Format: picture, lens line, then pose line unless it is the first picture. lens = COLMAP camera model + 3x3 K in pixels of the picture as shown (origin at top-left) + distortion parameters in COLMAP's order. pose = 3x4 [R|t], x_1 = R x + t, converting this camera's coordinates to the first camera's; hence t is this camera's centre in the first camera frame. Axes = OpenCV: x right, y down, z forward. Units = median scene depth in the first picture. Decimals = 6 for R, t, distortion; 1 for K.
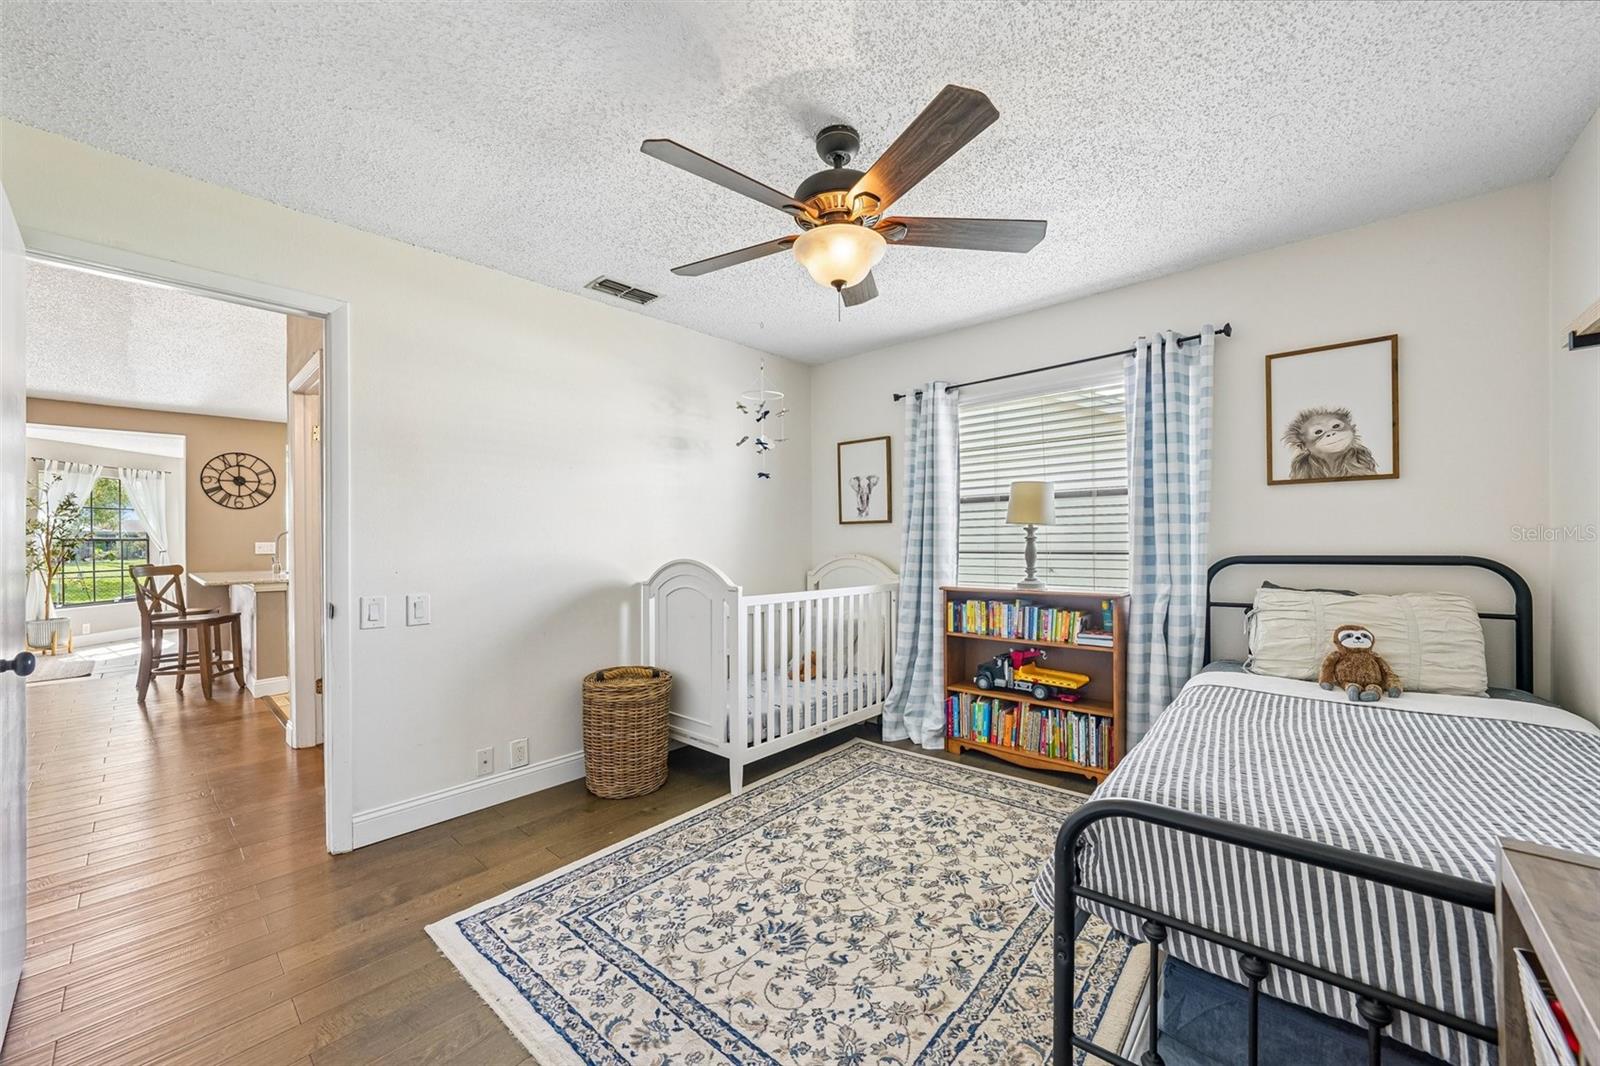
lens RADIAL K [[577.4, 0, 789.3], [0, 577.4, 539.6], [0, 0, 1]] dist [-0.023180, 0.002620]
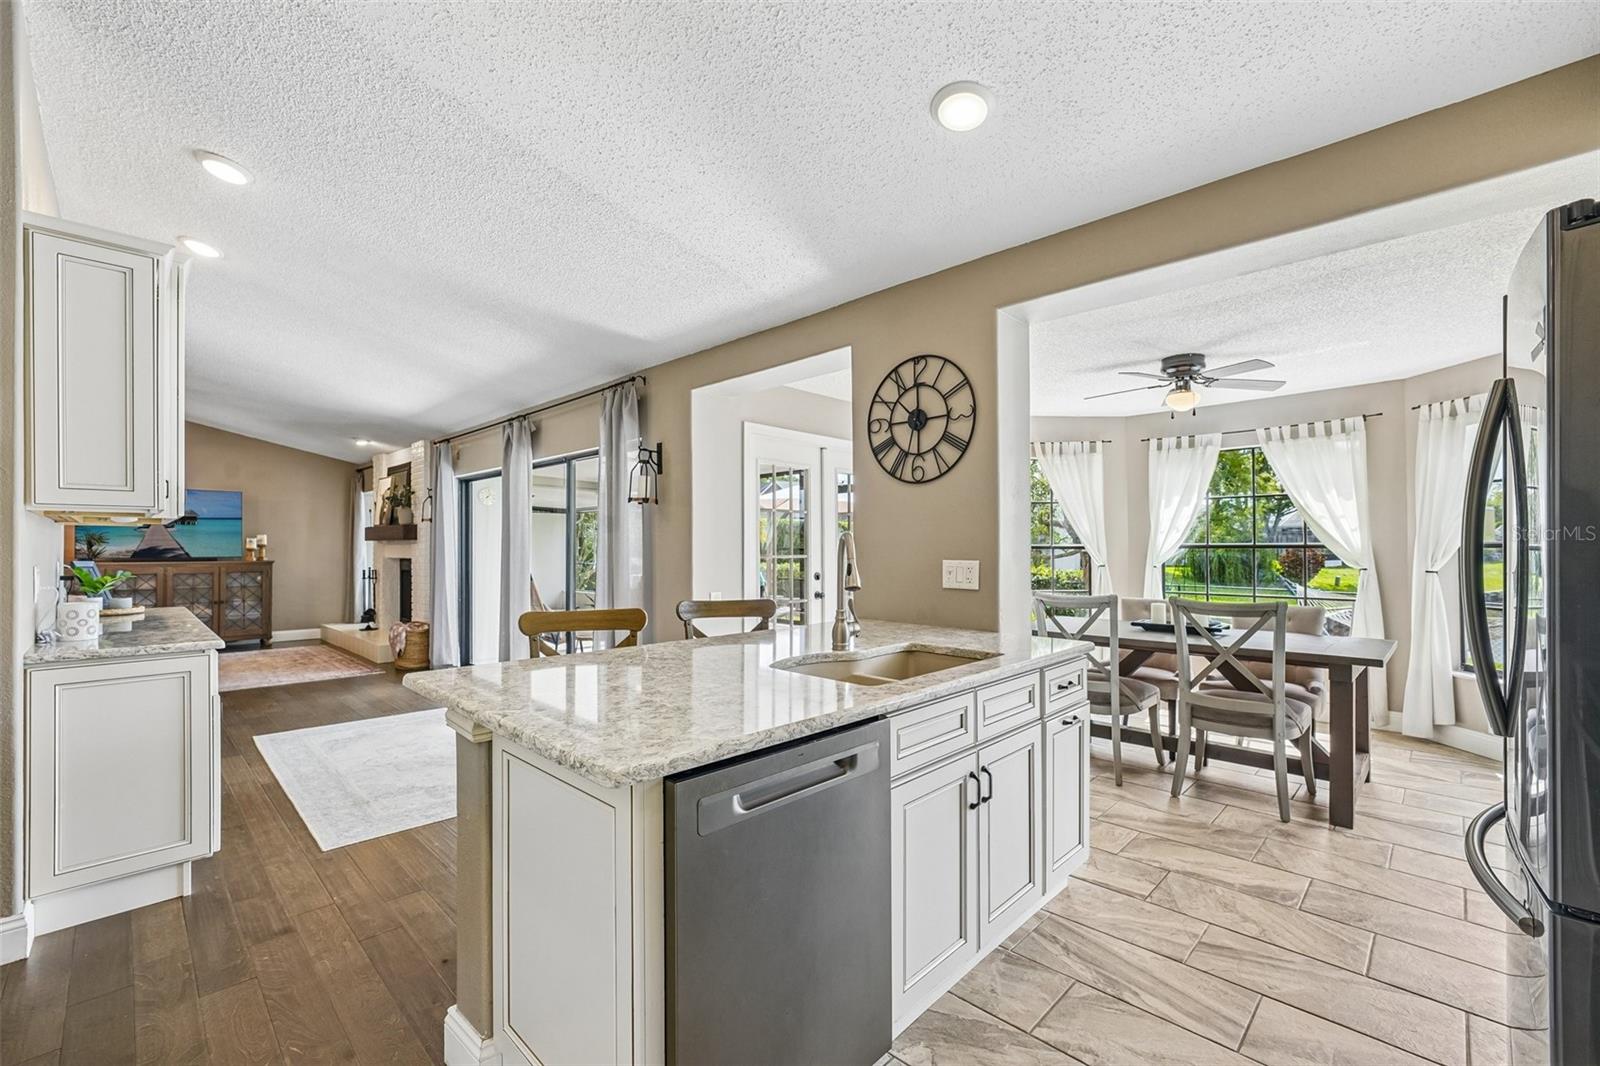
lens RADIAL K [[674.3, 0, 785.6], [0, 674.3, 541.5], [0, 0, 1]] dist [-0.005106, 0.000139]
pose [[-0.070816, -0.000004, -0.997489, -0.426885], [-0.000422, 1.000000, 0.000026, -0.008126], [0.997489, 0.000422, -0.070816, 0.908263]]
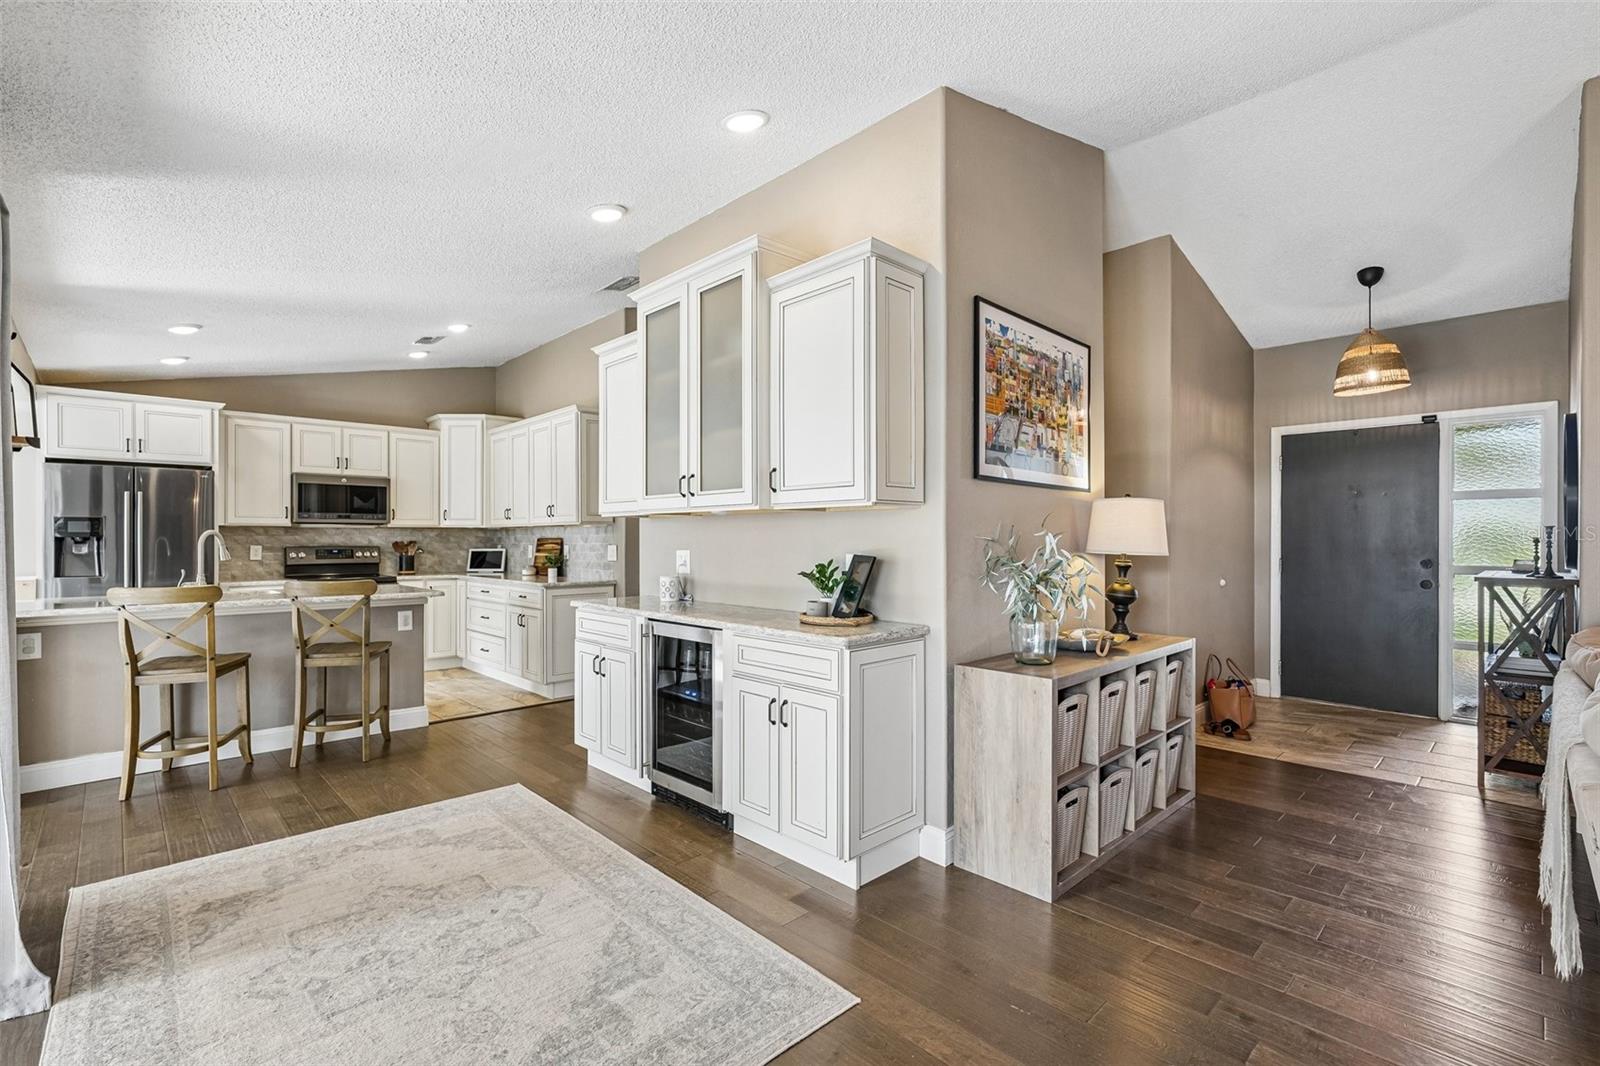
lens RADIAL K [[719.8, 0, 788.8], [0, 719.8, 538.7], [0, 0, 1]] dist [0.001218, 0.000004]
pose [[0.101049, 0.007984, 0.994849, -1.490418], [0.000775, 0.999967, -0.008104, 0.001367], [-0.994881, 0.001590, 0.101039, 0.245661]]
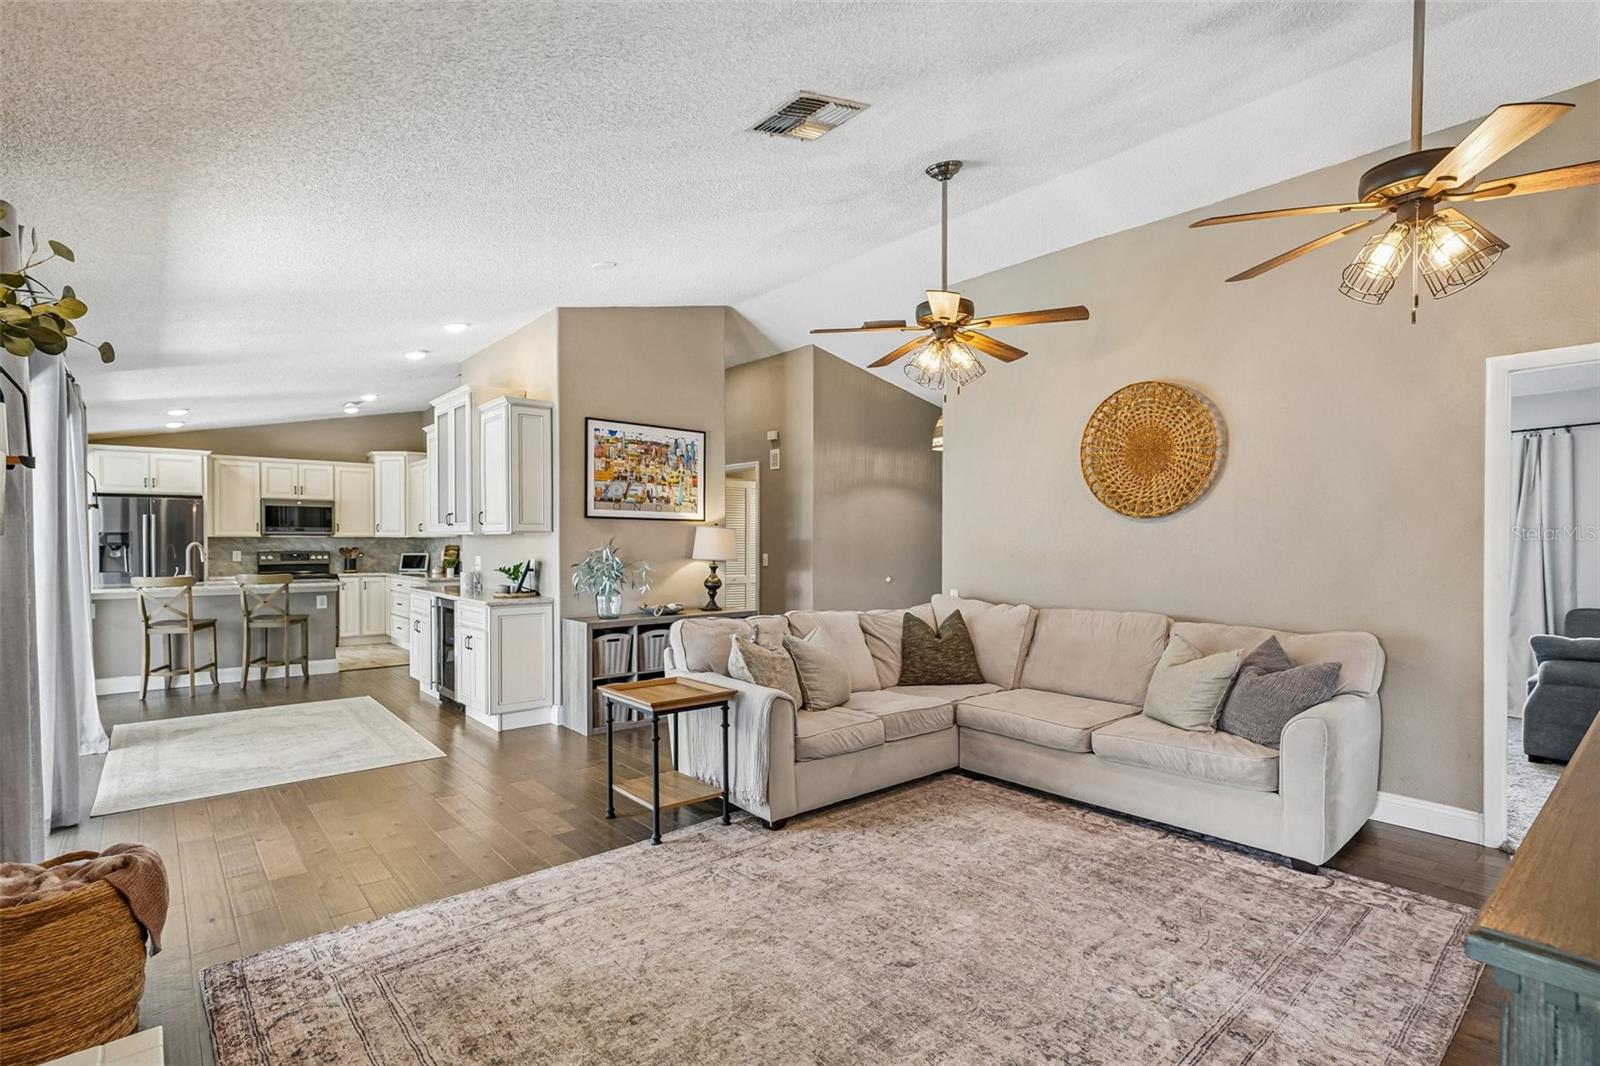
lens RADIAL K [[776.2, 0, 802.4], [0, 776.2, 549.1], [0, 0, 1]] dist [0.000228, 0.000600]
pose [[0.150730, -0.002690, 0.988571, -1.909292], [-0.001310, 0.999995, 0.002921, -0.007951], [-0.988574, -0.001735, 0.150726, -0.251701]]
